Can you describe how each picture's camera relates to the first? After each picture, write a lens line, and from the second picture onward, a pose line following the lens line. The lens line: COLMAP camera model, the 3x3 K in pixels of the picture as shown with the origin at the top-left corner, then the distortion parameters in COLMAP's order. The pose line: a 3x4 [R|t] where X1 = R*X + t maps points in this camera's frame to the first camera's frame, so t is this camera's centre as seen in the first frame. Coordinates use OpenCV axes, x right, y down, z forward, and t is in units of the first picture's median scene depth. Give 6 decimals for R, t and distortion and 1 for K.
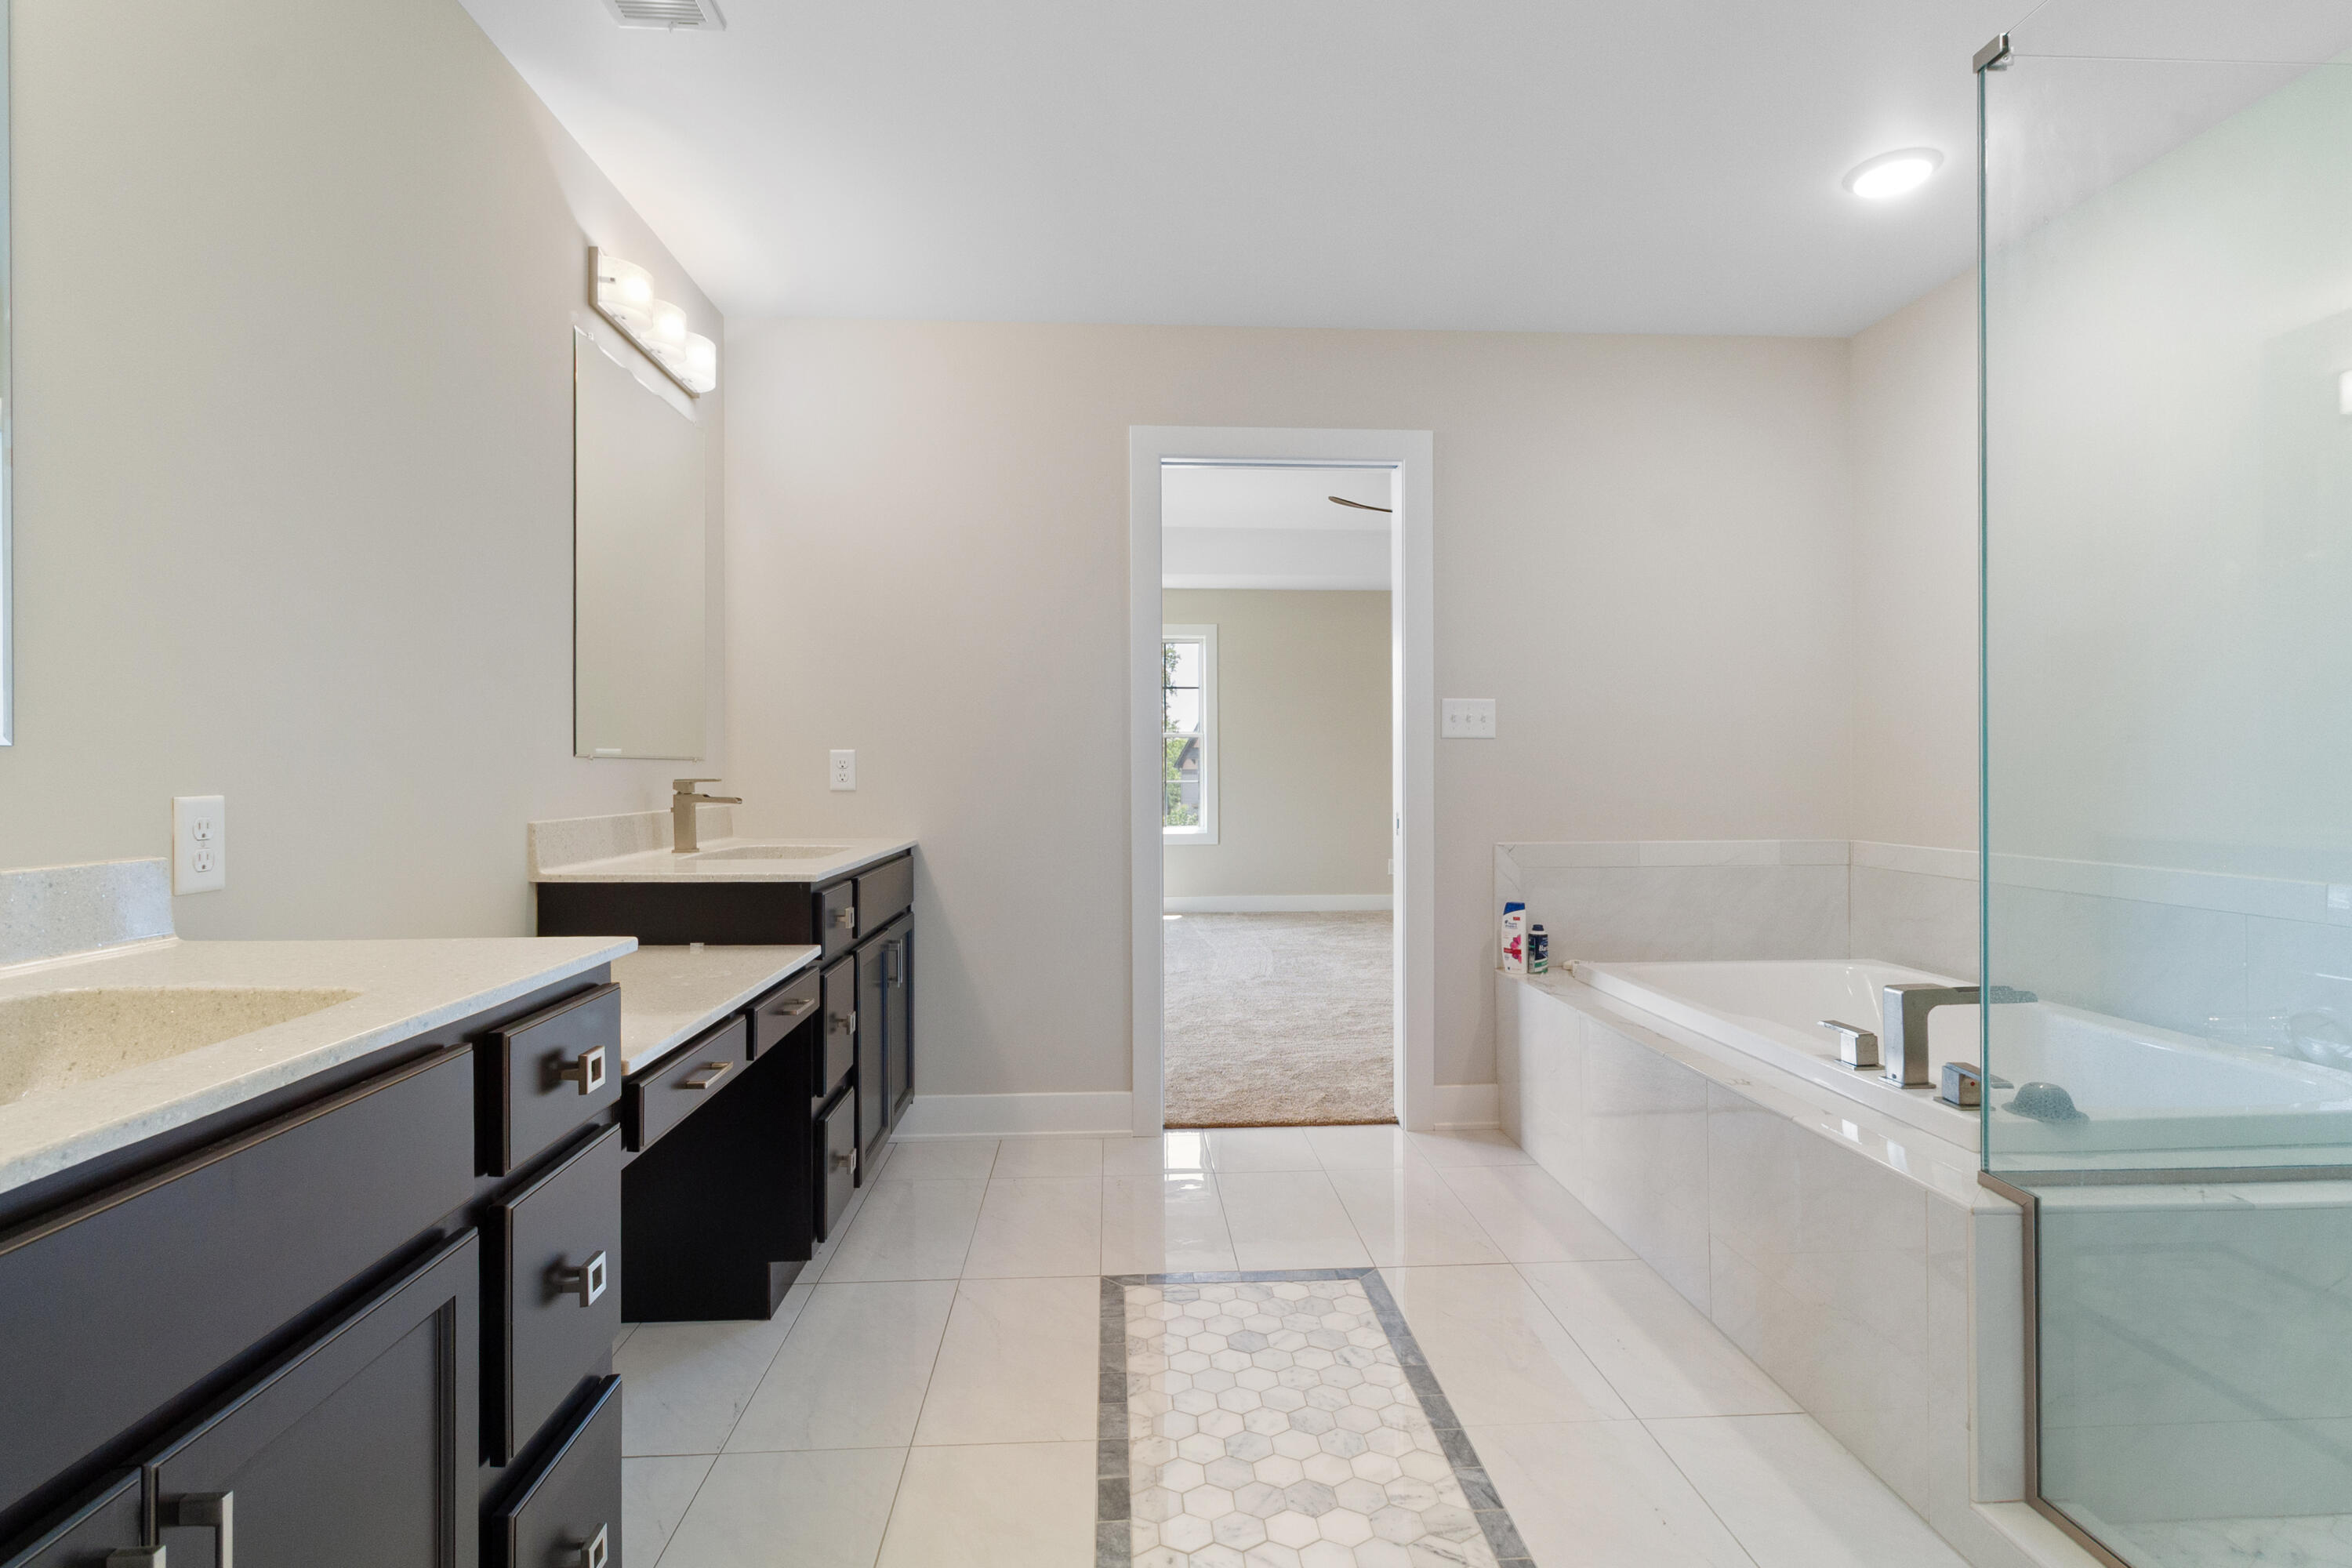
lens RADIAL K [[1132.0, 0, 1171.2], [0, 1132.0, 774.2], [0, 0, 1]] dist [-0.001526, 0.000989]
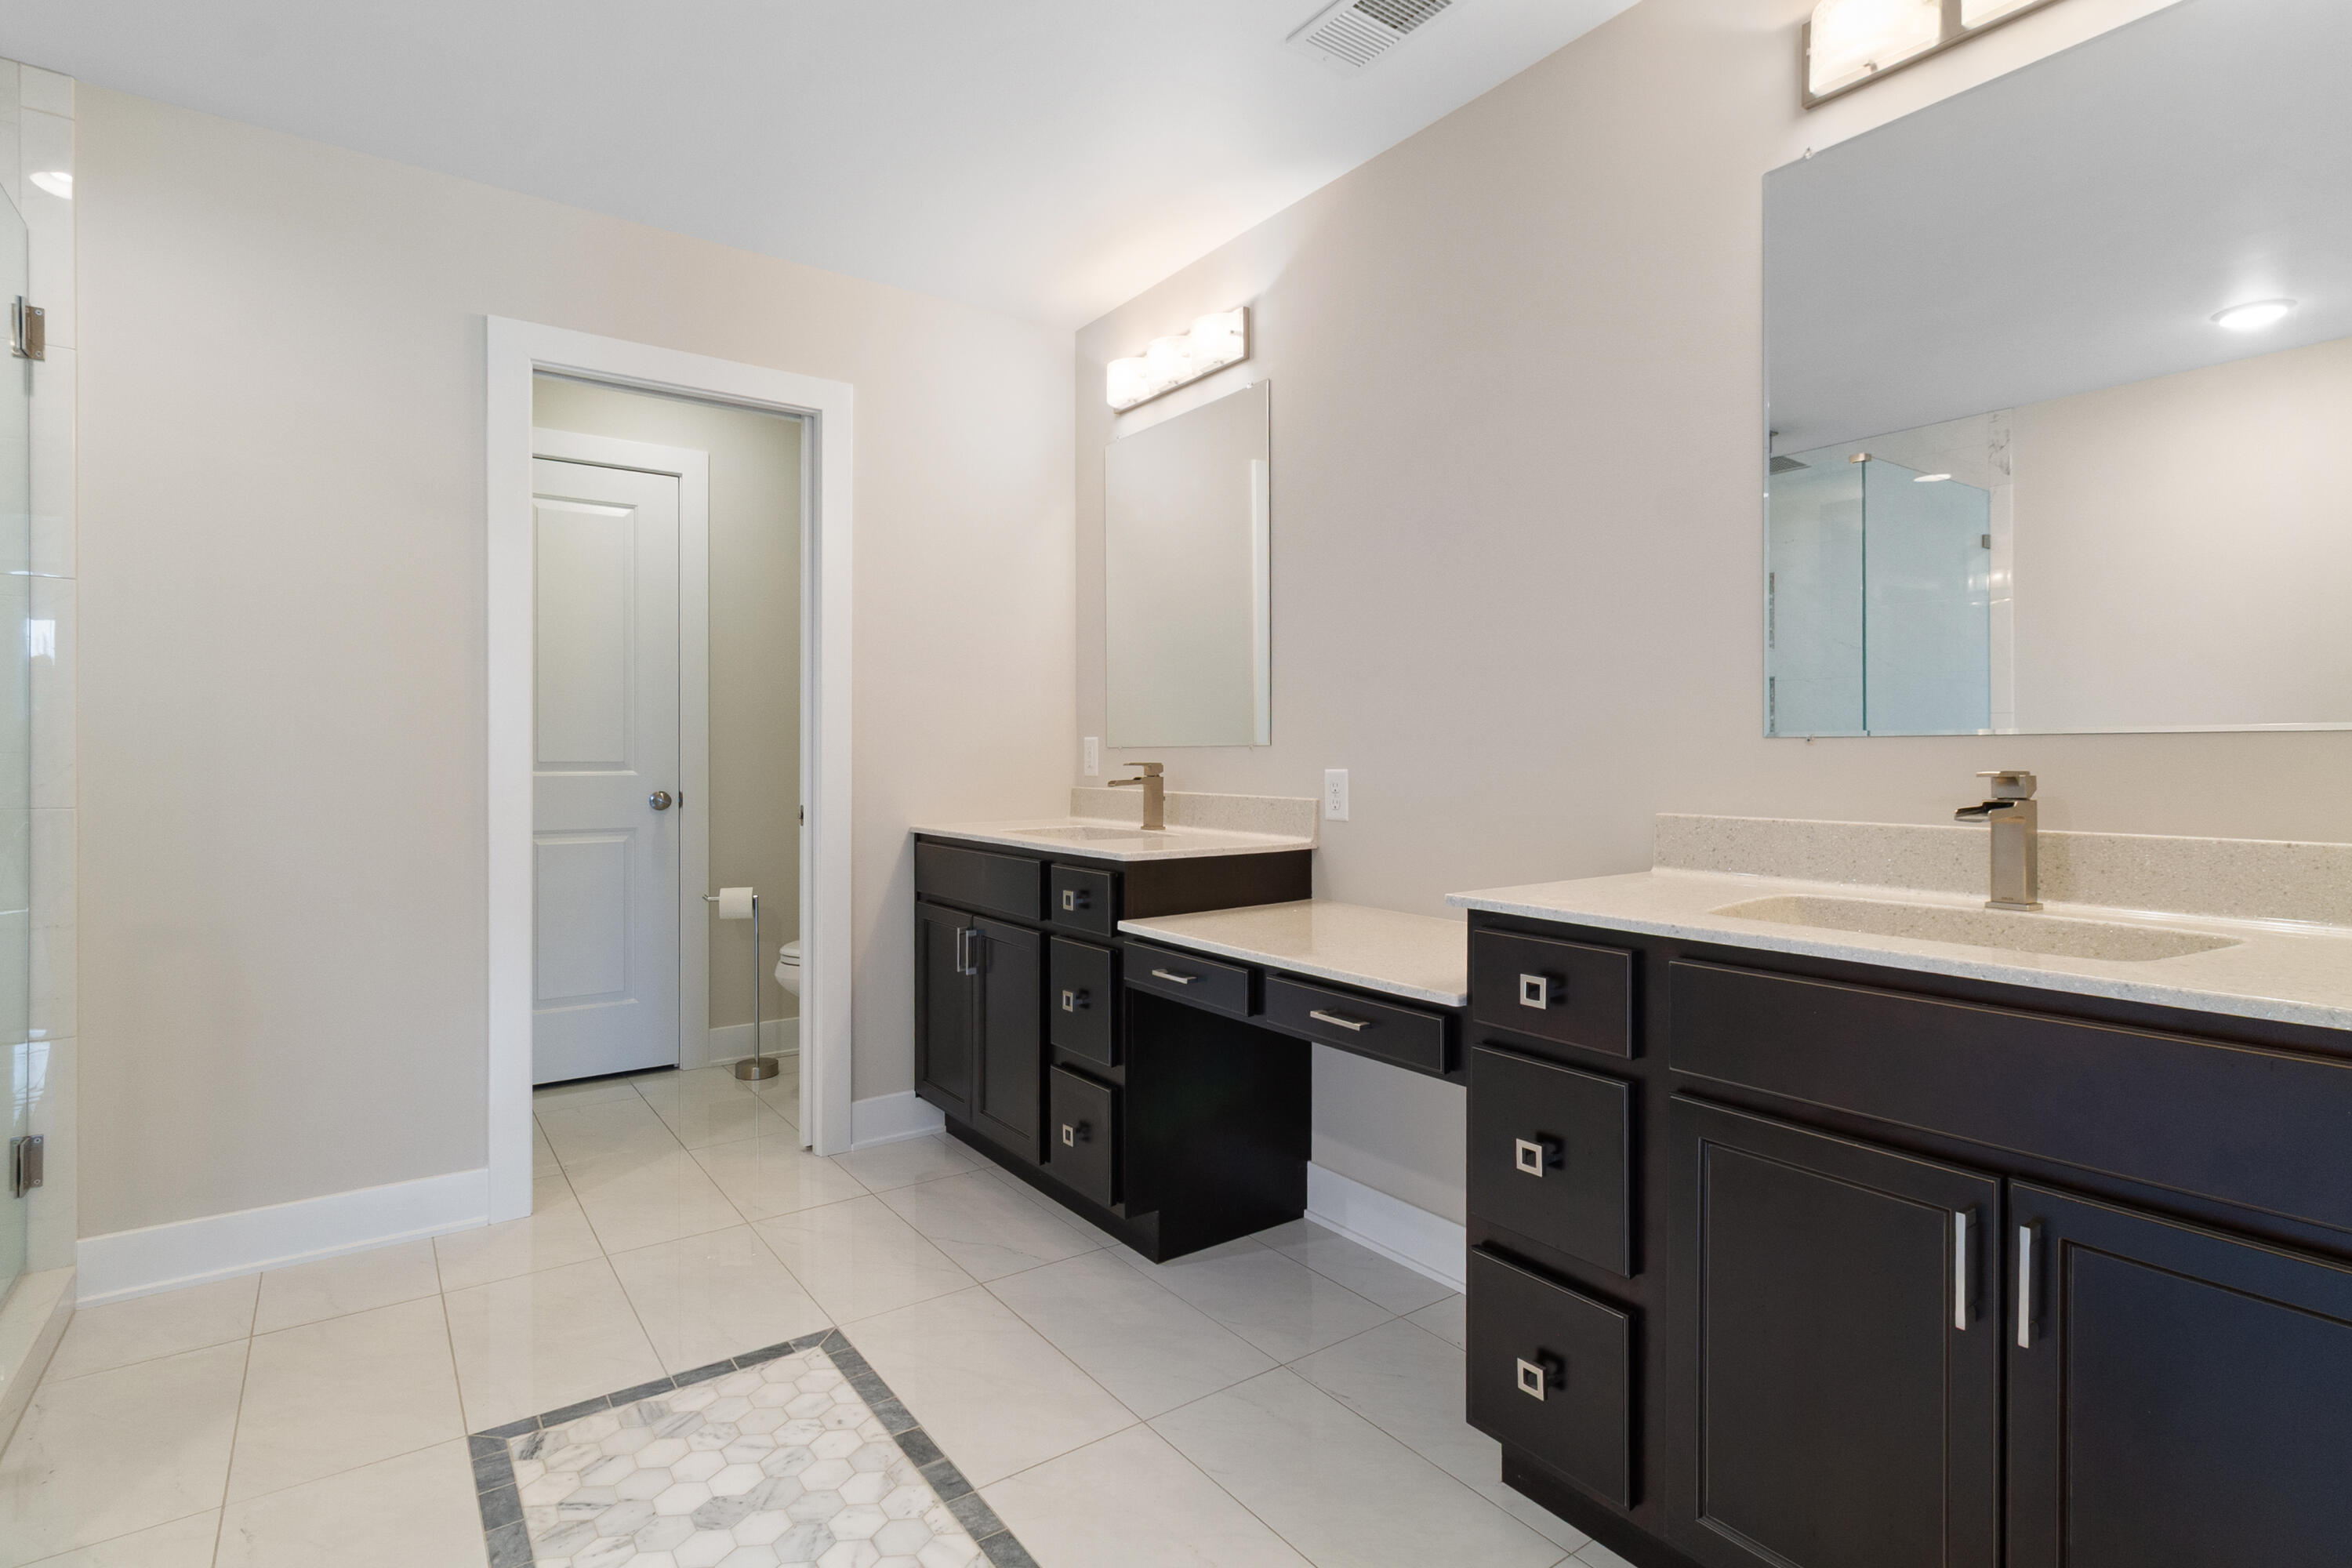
lens RADIAL K [[1132.0, 0, 1183.9], [0, 1132.0, 773.8], [0, 0, 1]] dist [-0.001526, 0.000989]
pose [[-0.837254, 0.015068, -0.546607, 0.310261], [0.005125, 0.999793, 0.019710, -0.009297], [0.546791, 0.013701, -0.837157, 2.010981]]
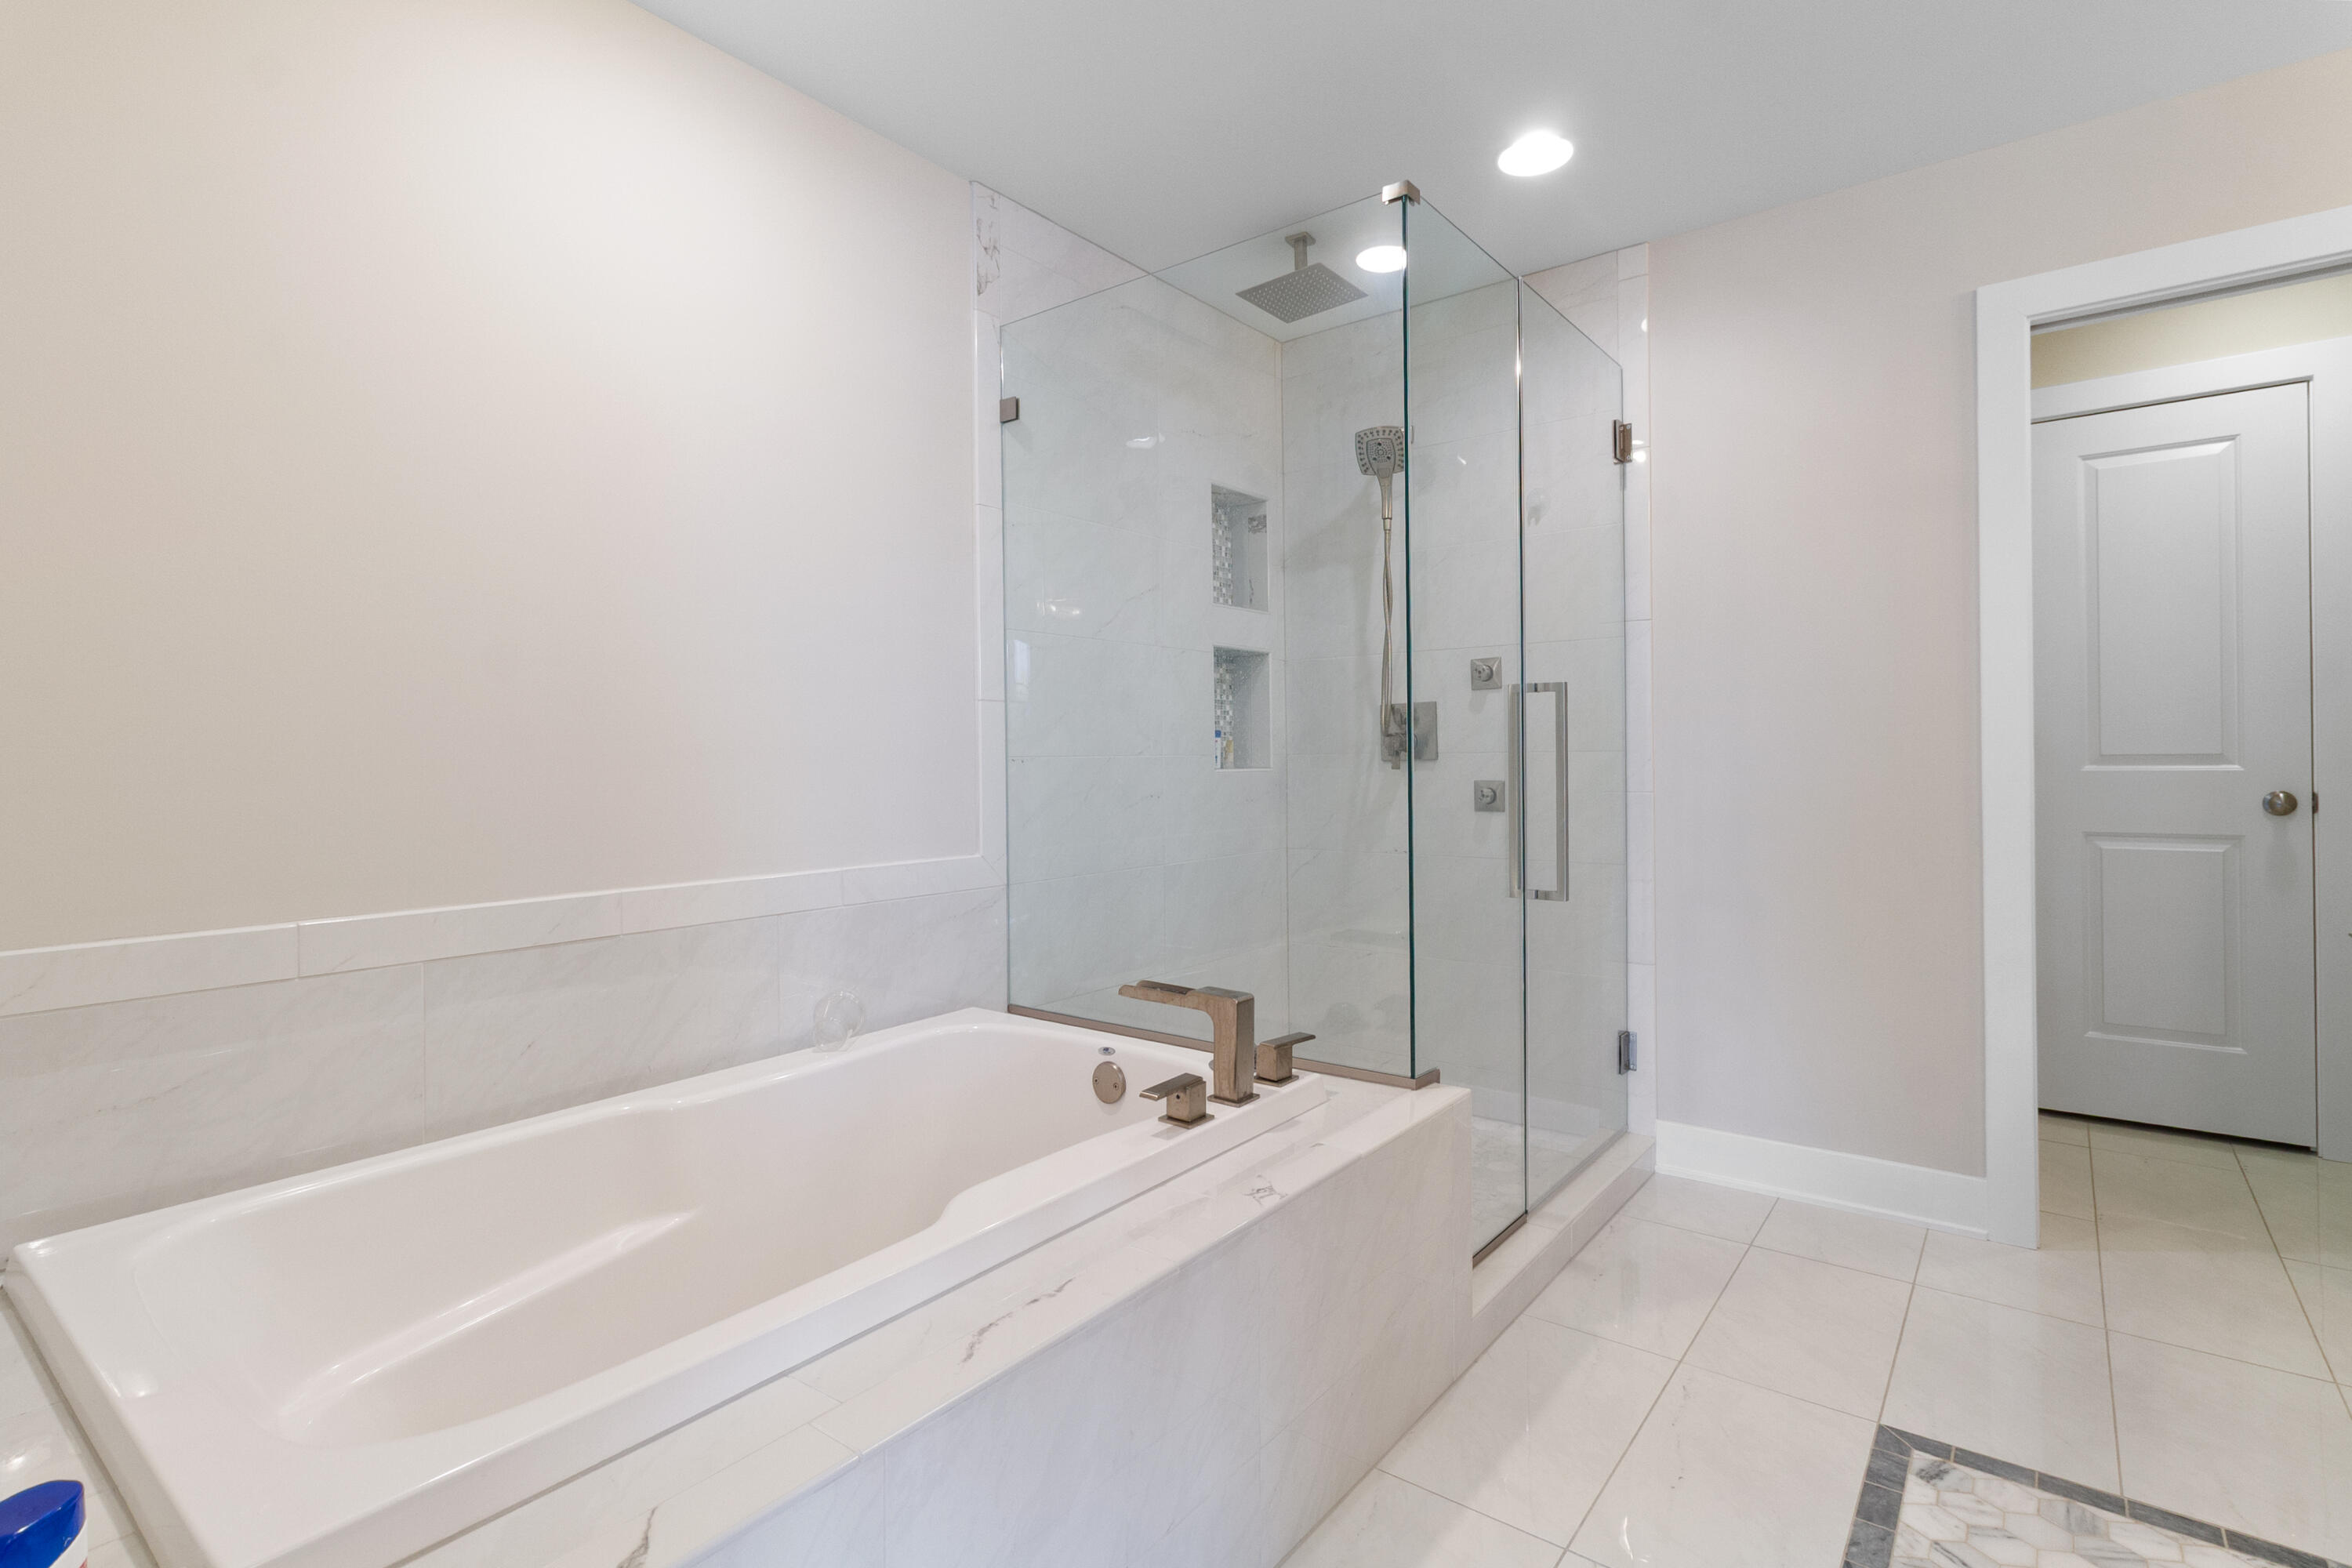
lens RADIAL K [[1132.0, 0, 1194.8], [0, 1132.0, 769.1], [0, 0, 1]] dist [-0.001526, 0.000989]
pose [[-0.762034, 0.009280, 0.647471, 0.094484], [0.016427, 0.999853, 0.005003, -0.006417], [-0.647329, 0.014448, -0.762074, 1.990114]]
